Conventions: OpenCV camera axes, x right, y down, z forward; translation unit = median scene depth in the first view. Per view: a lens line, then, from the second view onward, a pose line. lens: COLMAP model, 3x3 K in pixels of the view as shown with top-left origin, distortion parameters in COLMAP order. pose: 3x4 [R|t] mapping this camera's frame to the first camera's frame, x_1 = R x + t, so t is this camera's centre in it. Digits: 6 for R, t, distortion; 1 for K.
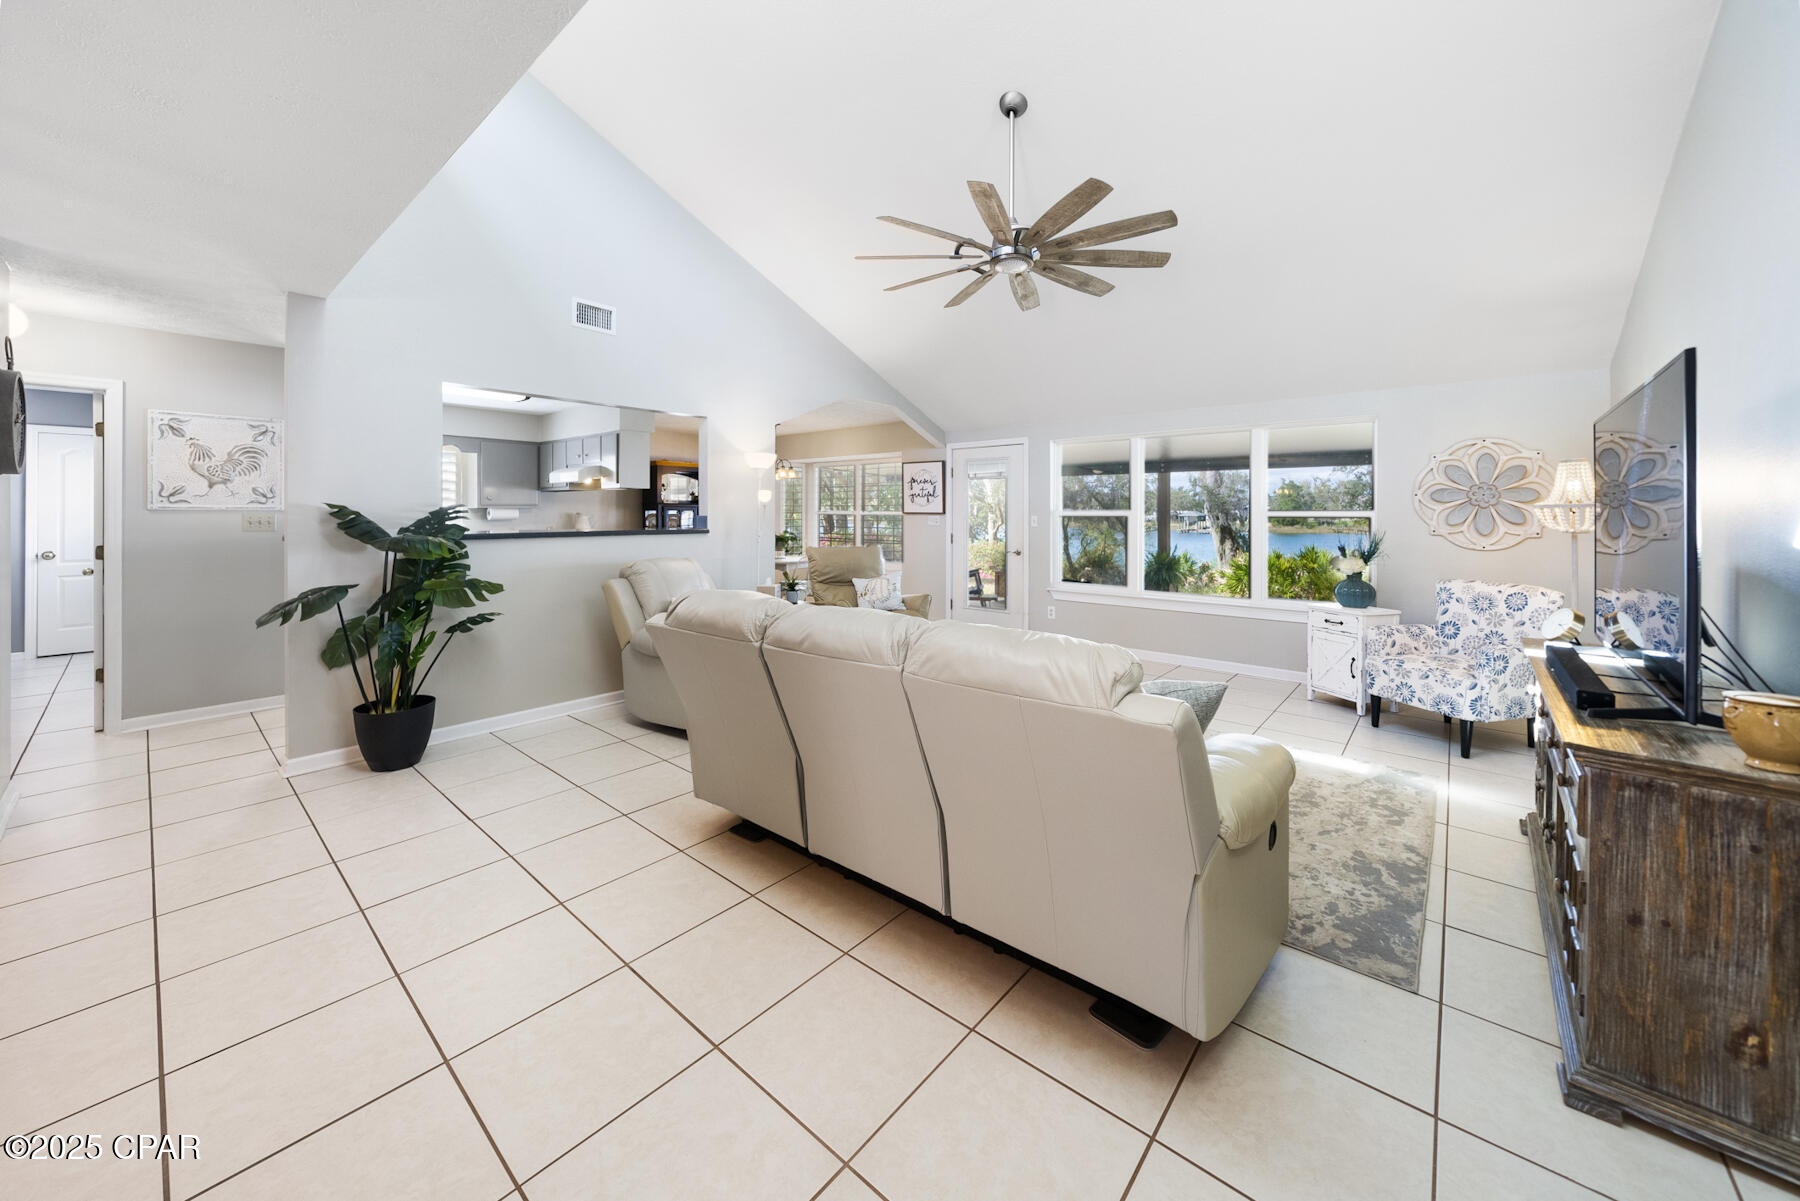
lens RADIAL K [[659.0, 0, 874.7], [0, 659.0, 514.6], [0, 0, 1]] dist [0.001103, 0.000027]
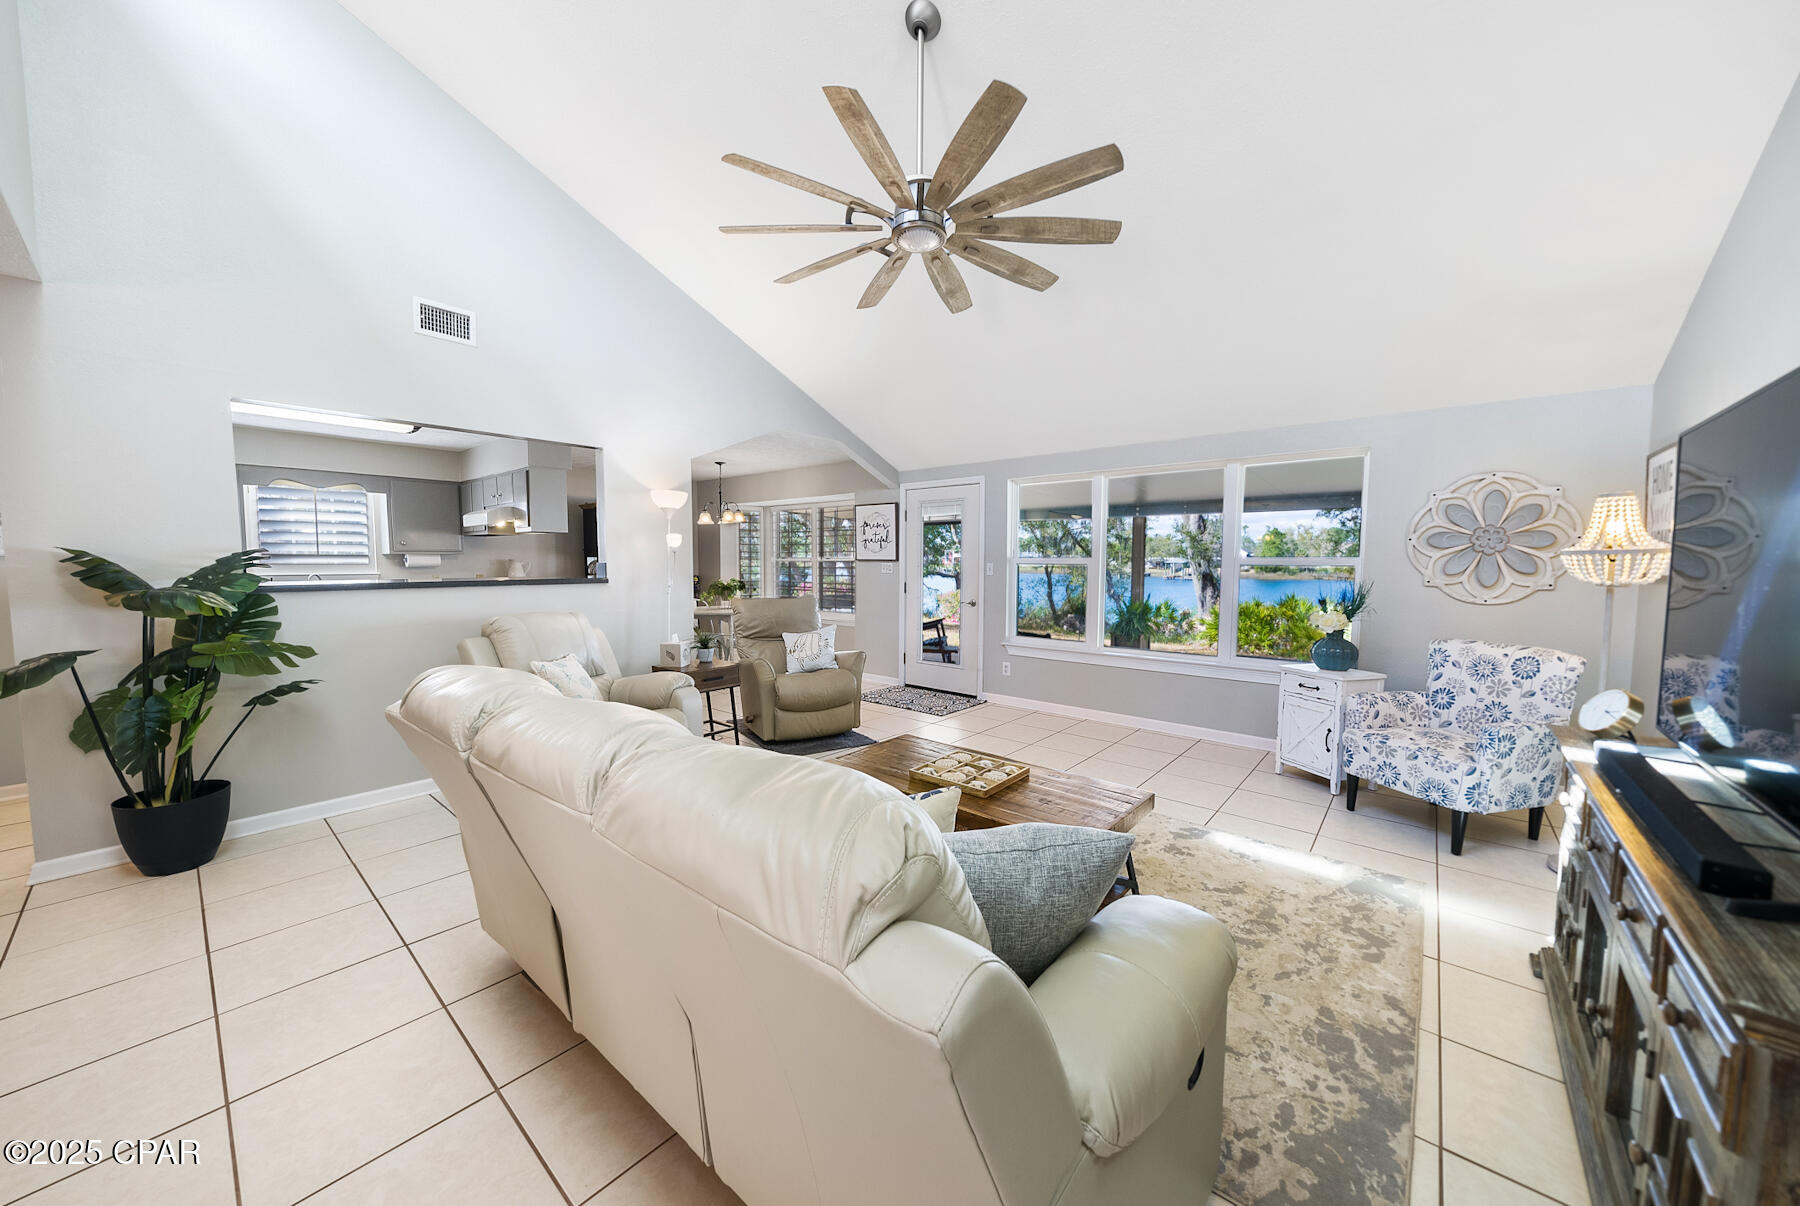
lens RADIAL K [[630.6, 0, 892.8], [0, 630.6, 605.1], [0, 0, 1]] dist [-0.000396, 0.000050]
pose [[0.999823, -0.000597, 0.018800, 0.146744], [-0.000714, 0.997574, 0.069614, -0.001359], [-0.018796, -0.069615, 0.997397, 0.209903]]
